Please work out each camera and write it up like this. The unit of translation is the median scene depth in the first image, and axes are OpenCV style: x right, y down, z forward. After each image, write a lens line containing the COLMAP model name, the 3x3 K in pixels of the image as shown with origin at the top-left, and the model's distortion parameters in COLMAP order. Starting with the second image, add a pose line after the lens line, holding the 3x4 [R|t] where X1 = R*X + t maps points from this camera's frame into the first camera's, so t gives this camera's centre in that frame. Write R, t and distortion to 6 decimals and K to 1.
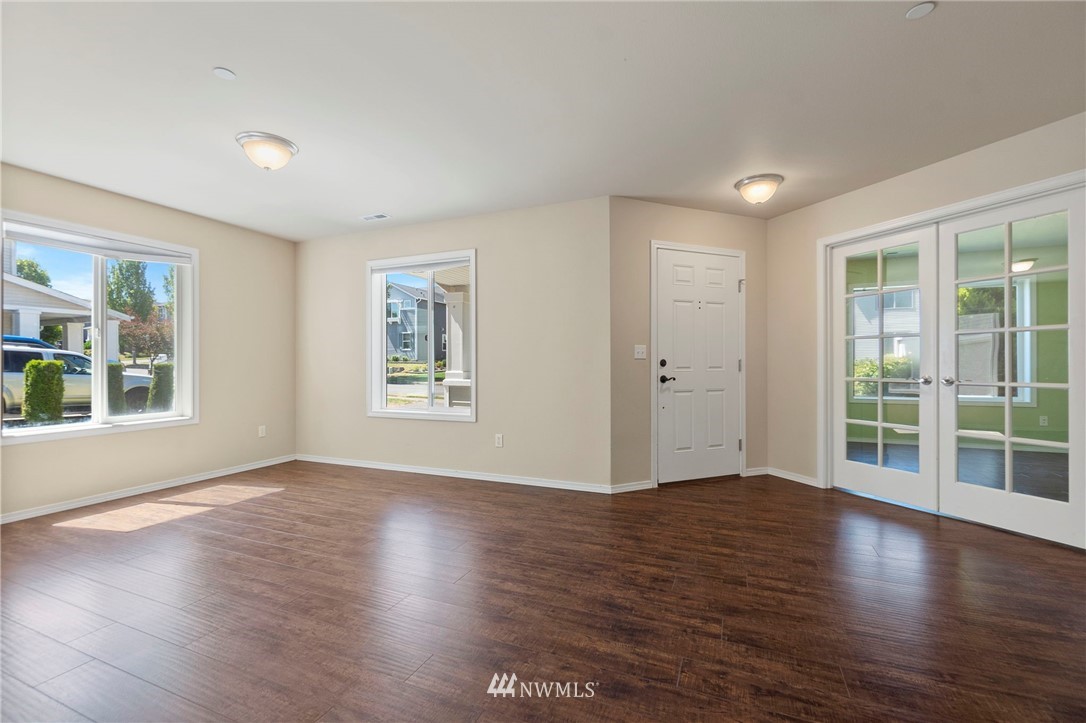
lens RADIAL K [[473.4, 0, 538.4], [0, 473.4, 359.9], [0, 0, 1]] dist [-0.004179, 0.001399]
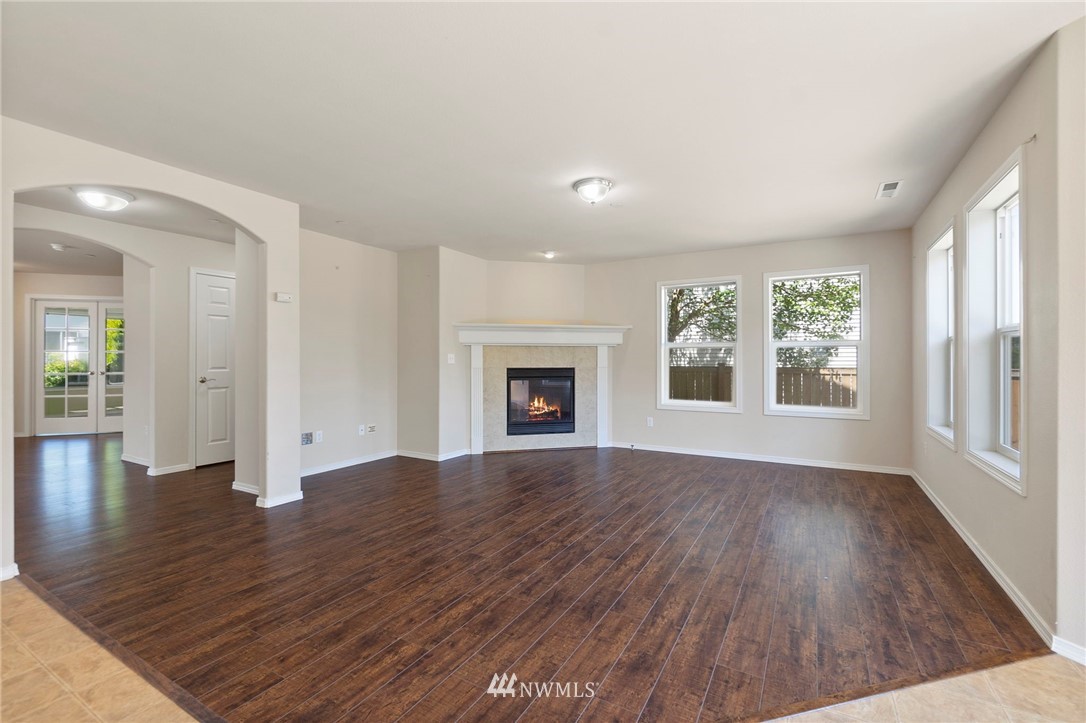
lens RADIAL K [[473.4, 0, 546.1], [0, 473.4, 361.2], [0, 0, 1]] dist [-0.004179, 0.001399]
pose [[0.115101, 0.005983, 0.993336, -1.326435], [-0.005627, 0.999970, -0.005371, -0.012928], [-0.993338, -0.004971, 0.115131, -1.605359]]
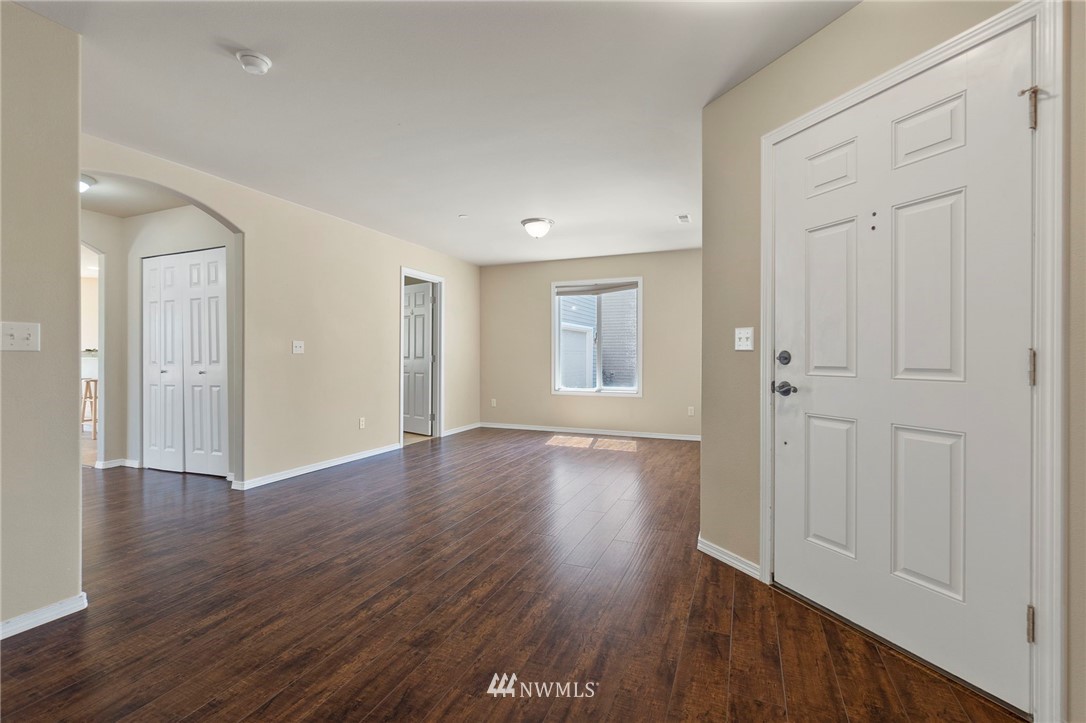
lens RADIAL K [[473.4, 0, 536.6], [0, 473.4, 355.6], [0, 0, 1]] dist [-0.004179, 0.001399]
pose [[0.007669, 0.002856, -0.999967, 1.159922], [0.006898, 0.999972, 0.002909, 0.000701], [0.999947, -0.006920, 0.007649, 1.059440]]
